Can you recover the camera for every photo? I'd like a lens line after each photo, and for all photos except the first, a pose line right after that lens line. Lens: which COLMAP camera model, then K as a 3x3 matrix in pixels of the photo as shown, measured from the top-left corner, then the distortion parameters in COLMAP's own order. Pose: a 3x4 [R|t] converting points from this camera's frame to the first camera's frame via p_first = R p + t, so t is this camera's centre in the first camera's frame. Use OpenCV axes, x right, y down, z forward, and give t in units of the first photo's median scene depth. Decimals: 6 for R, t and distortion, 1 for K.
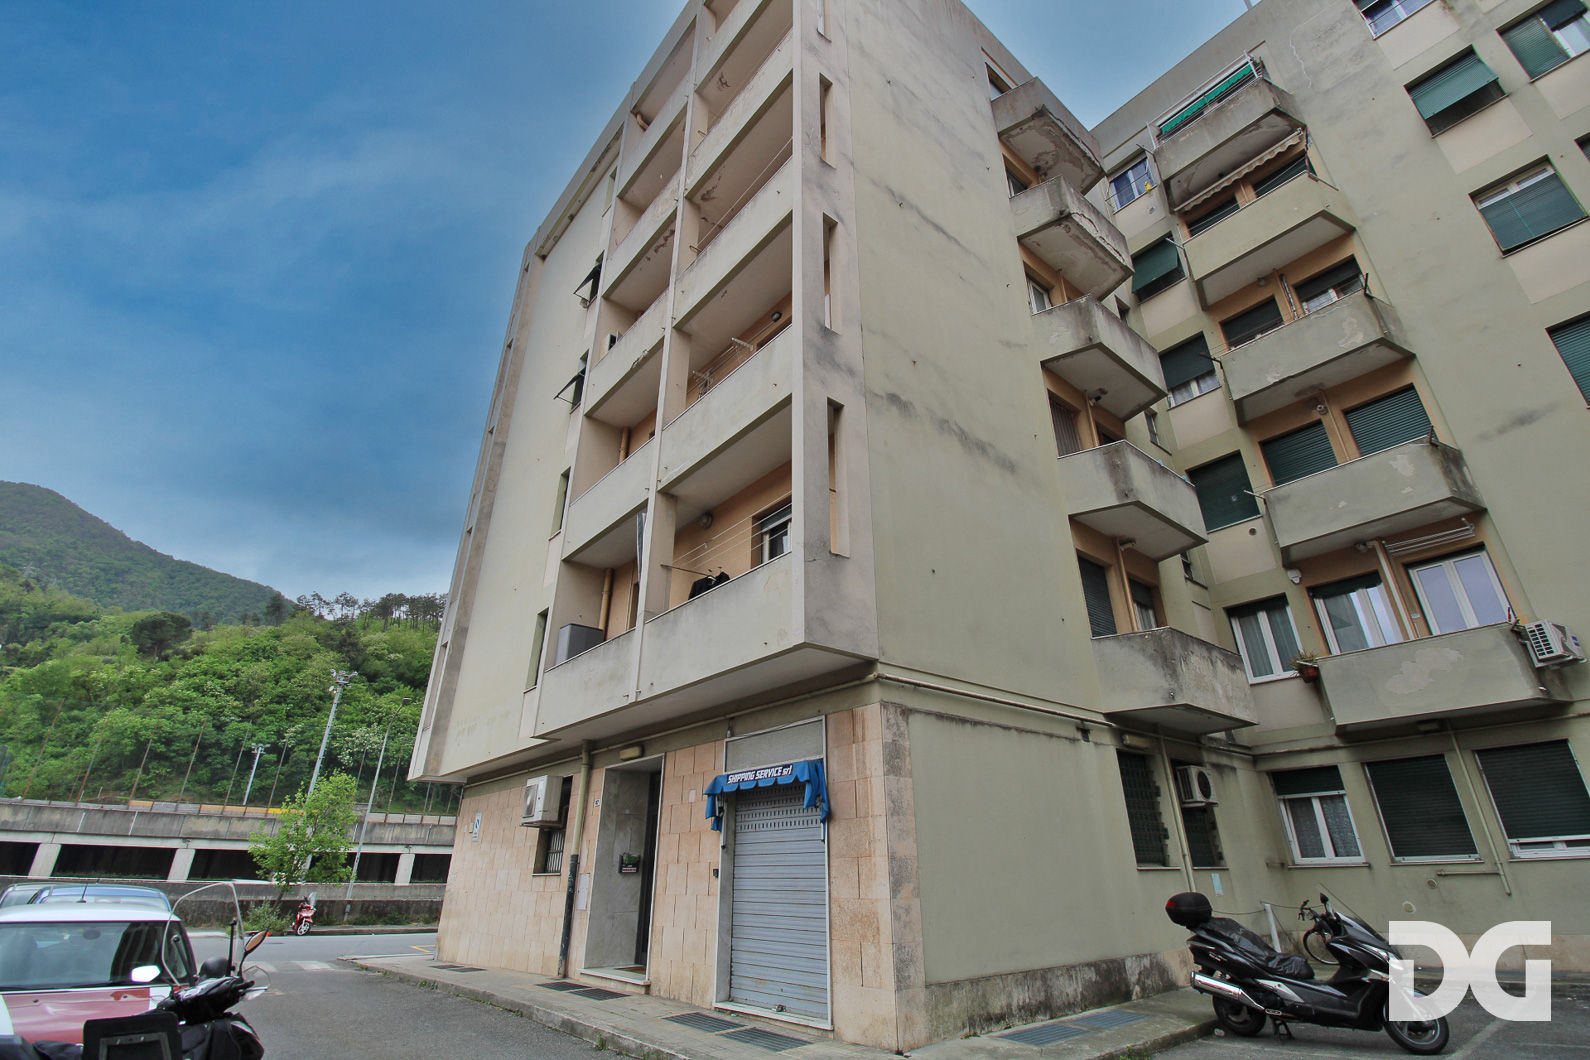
lens RADIAL K [[742.1, 0, 805.8], [0, 742.1, 499.5], [0, 0, 1]] dist [-0.002859, -0.010328]
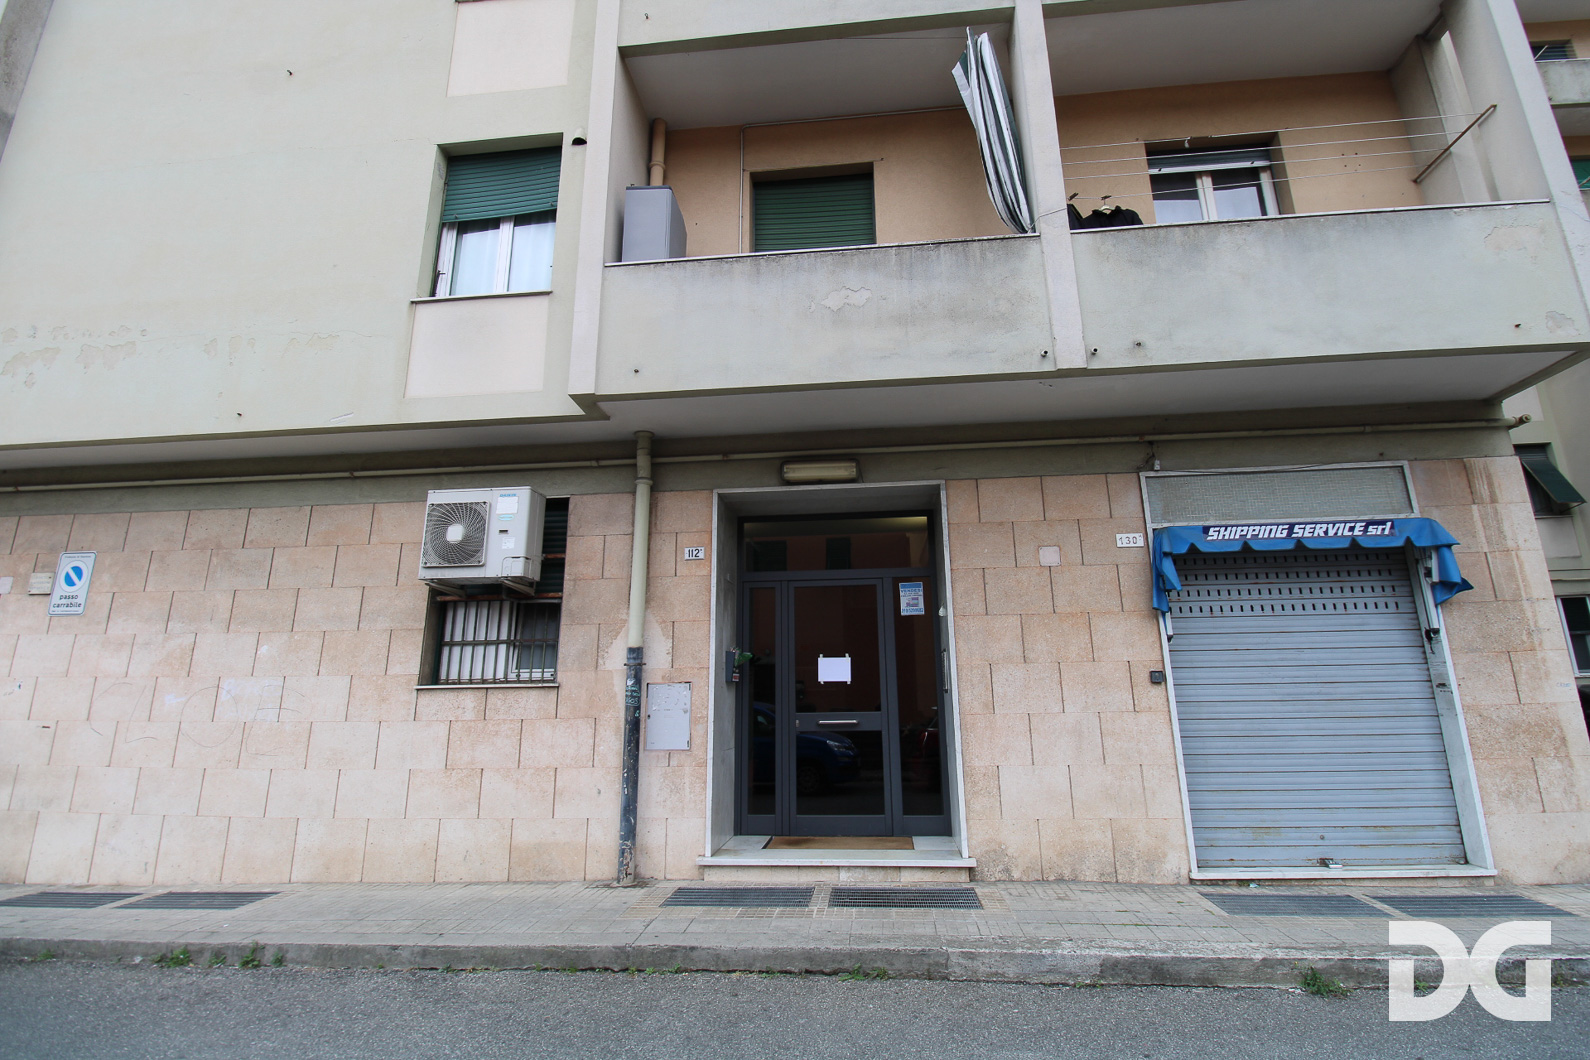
lens RADIAL K [[742.1, 0, 817.3], [0, 742.1, 503.5], [0, 0, 1]] dist [-0.002859, -0.010328]
pose [[0.713325, 0.173153, 0.679106, -0.661649], [-0.308618, 0.947596, 0.082559, 0.356846], [-0.629223, -0.268476, 0.729383, 0.678963]]
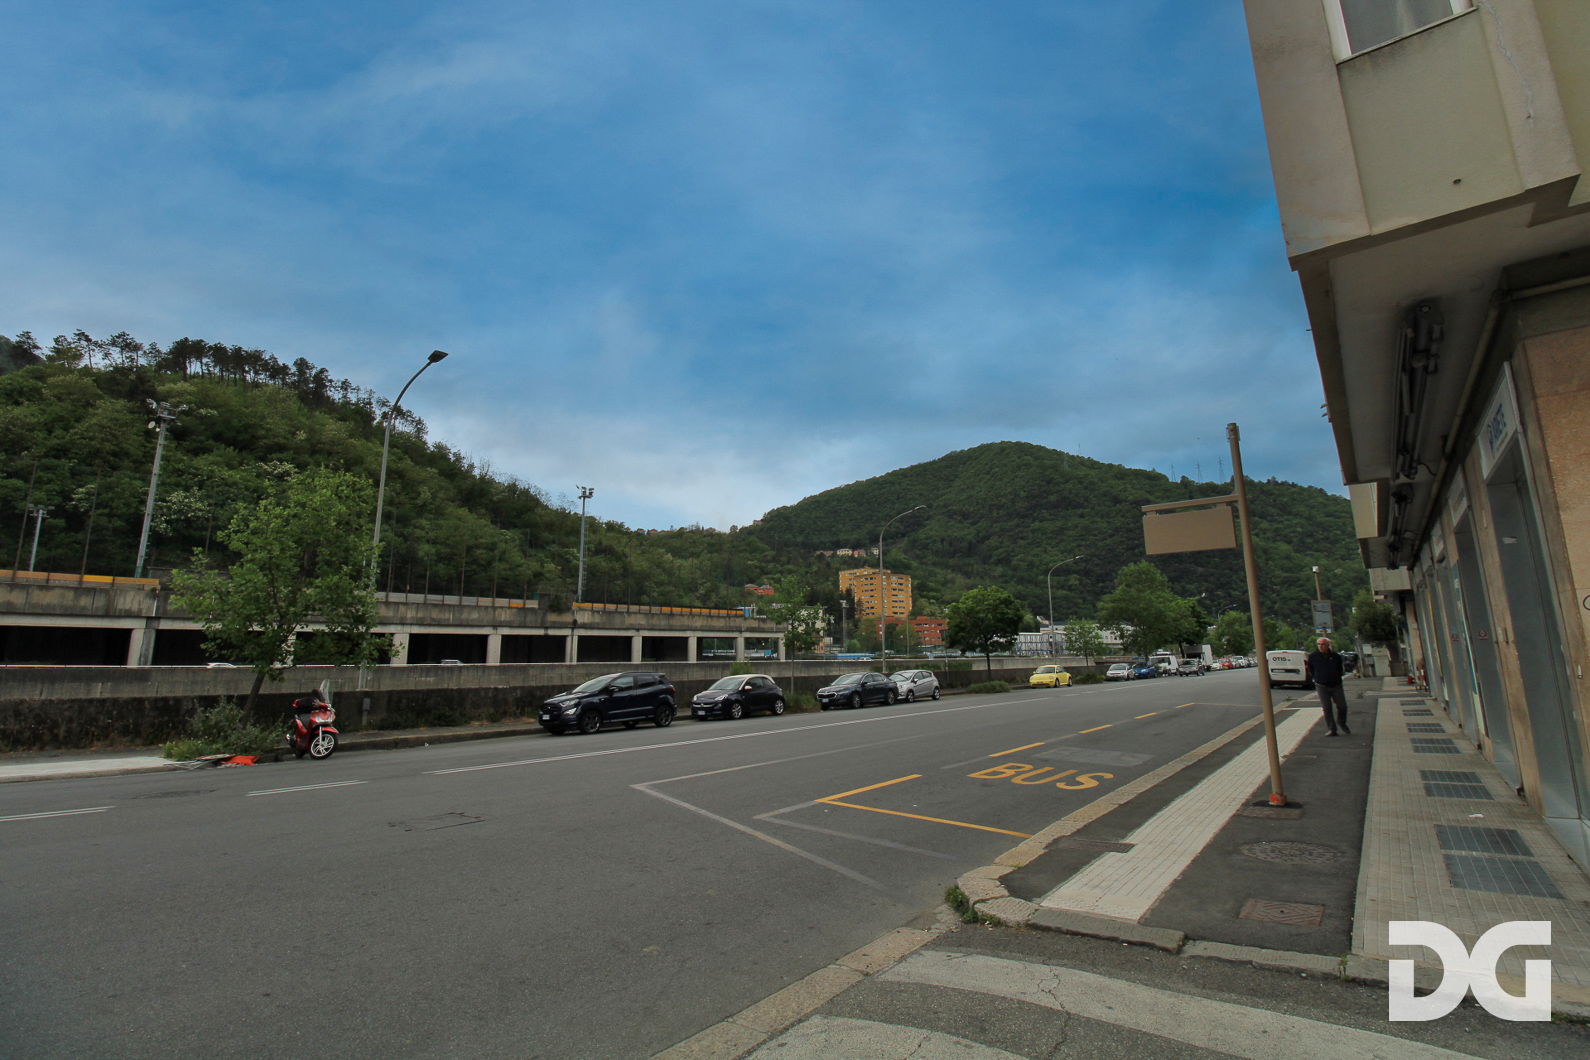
lens RADIAL K [[742.1, 0, 785.8], [0, 742.1, 504.9], [0, 0, 1]] dist [-0.002859, -0.010328]
pose [[0.980026, 0.035271, 0.195719, -1.243017], [-0.085881, 0.962710, 0.256541, 0.685702], [-0.179372, -0.268225, 0.946510, 1.305217]]
